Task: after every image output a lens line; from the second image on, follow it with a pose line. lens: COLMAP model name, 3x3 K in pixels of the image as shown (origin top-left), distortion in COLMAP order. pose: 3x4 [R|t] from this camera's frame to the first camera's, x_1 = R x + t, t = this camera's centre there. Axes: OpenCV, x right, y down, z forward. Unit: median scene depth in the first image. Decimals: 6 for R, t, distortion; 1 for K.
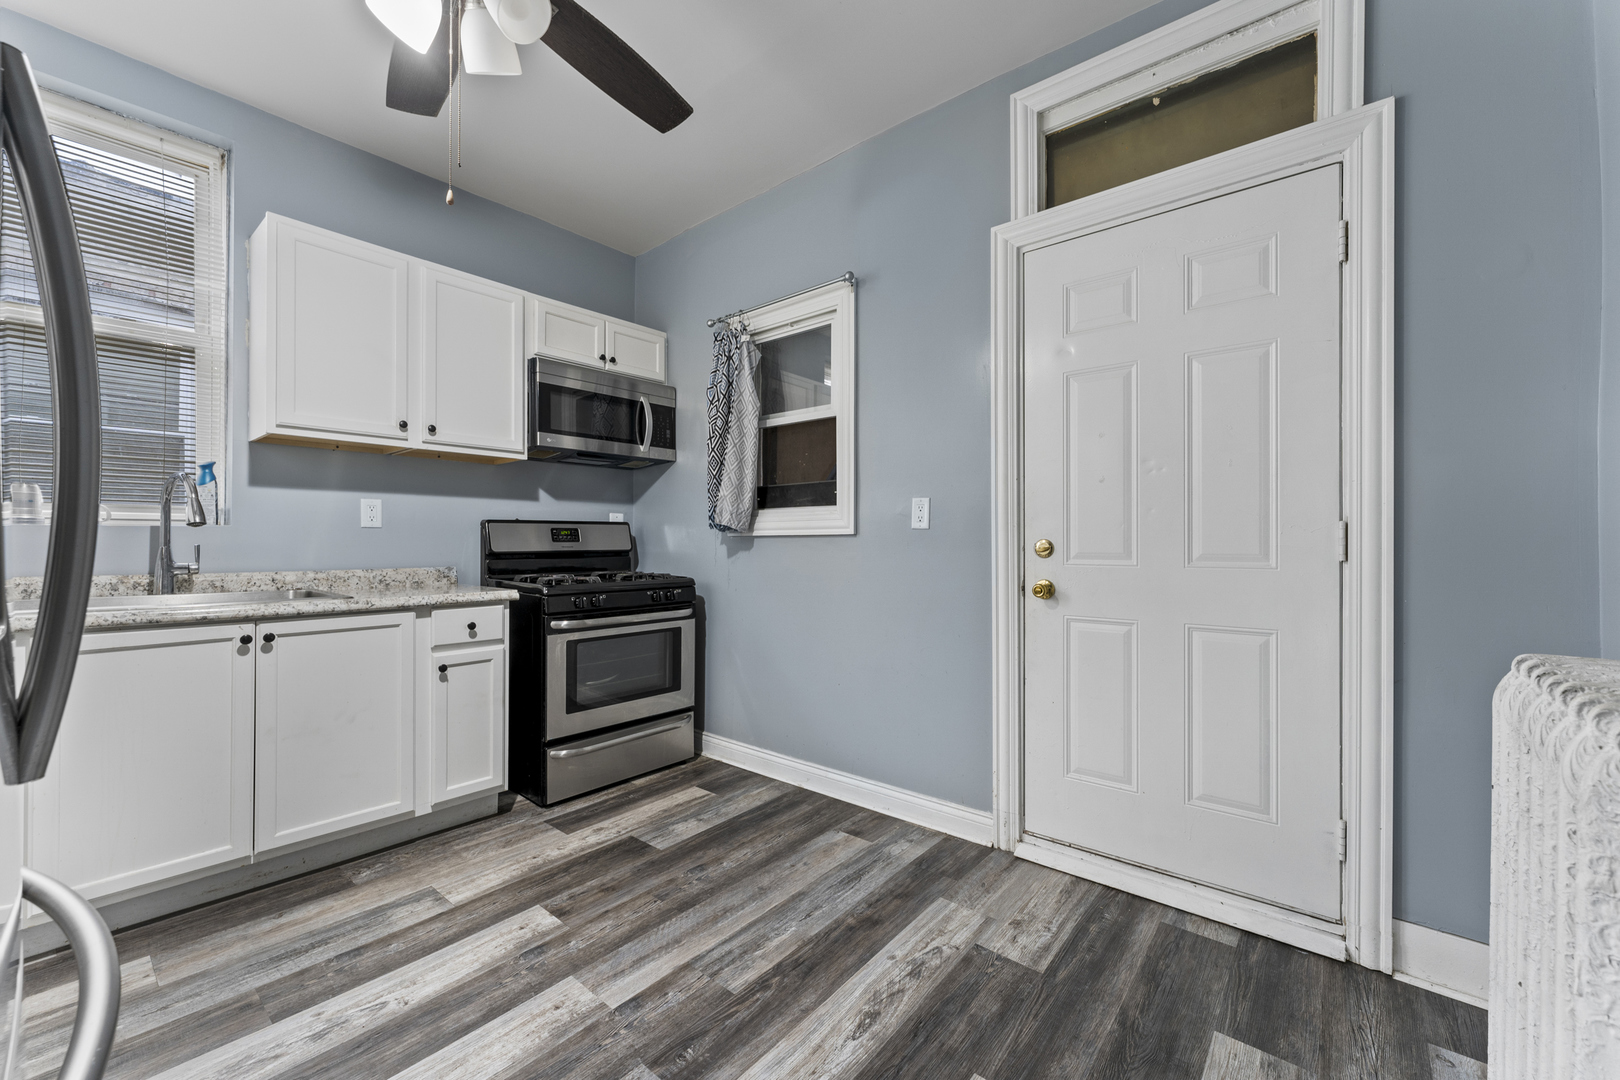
lens RADIAL K [[663.6, 0, 807.2], [0, 663.6, 537.3], [0, 0, 1]] dist [0.009030, 0.000009]
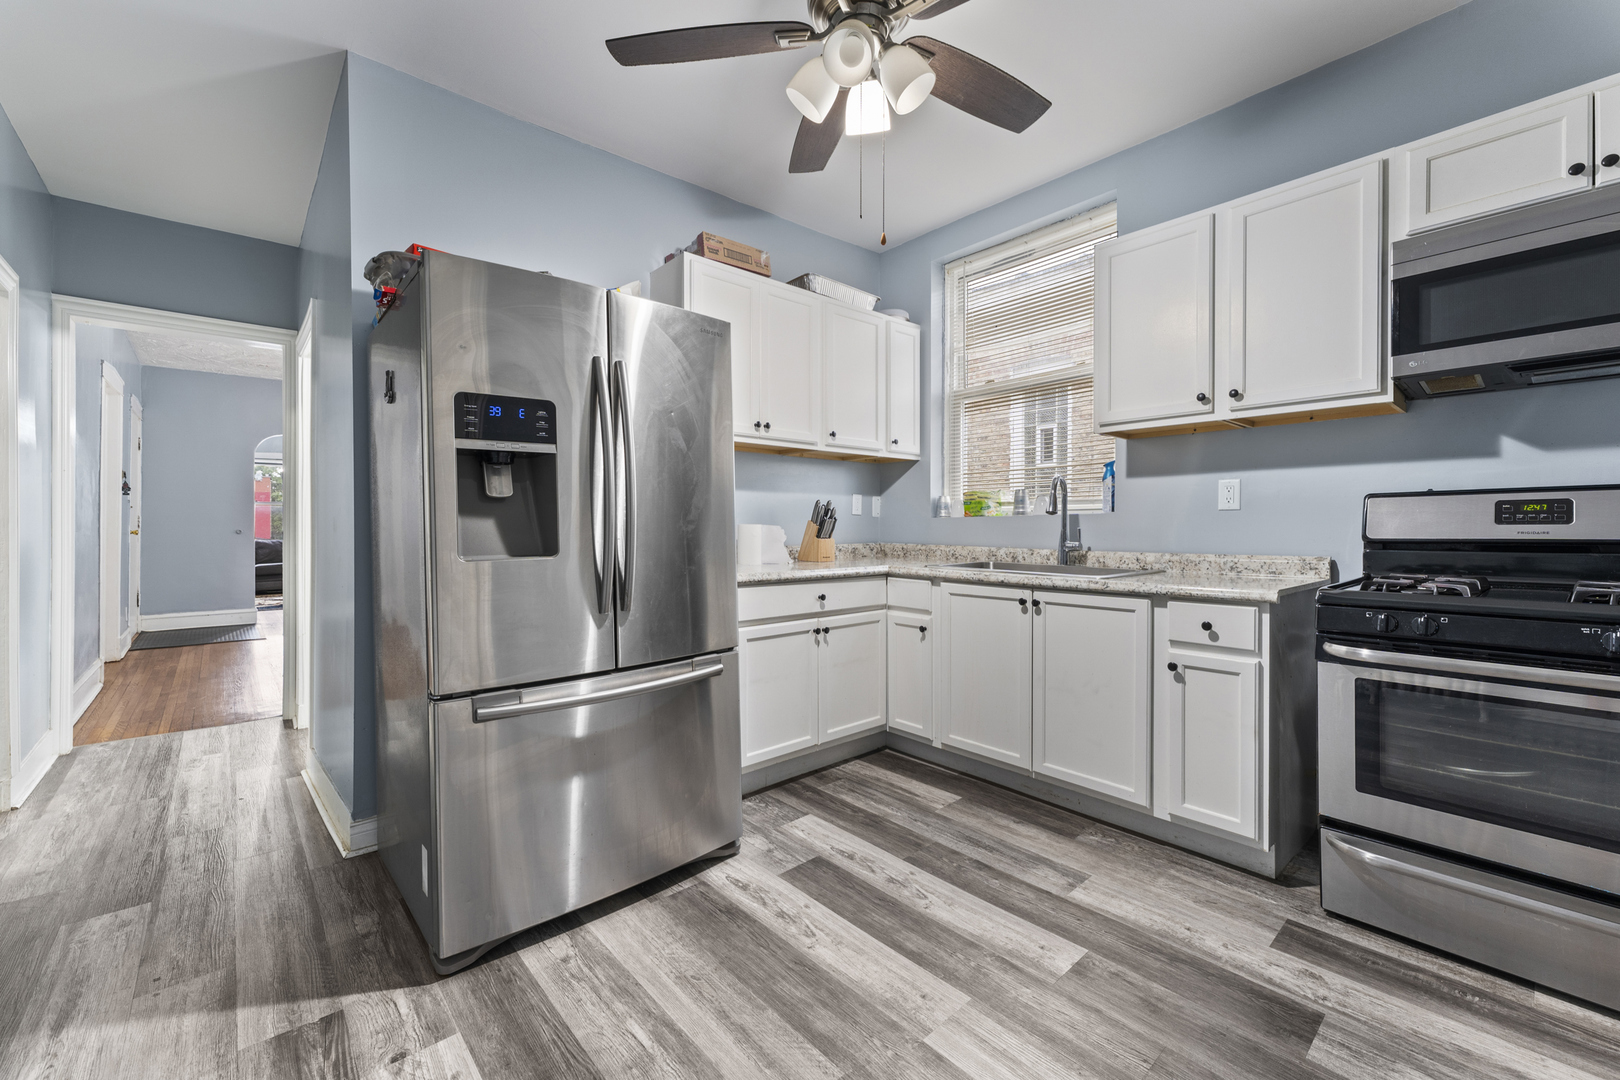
lens RADIAL K [[663.6, 0, 807.2], [0, 663.6, 537.3], [0, 0, 1]] dist [0.009030, 0.000009]
pose [[-0.156158, 0.015129, -0.987616, 0.414395], [0.010662, 0.999850, 0.013630, 0.005435], [0.987674, -0.008401, -0.156296, 0.662825]]
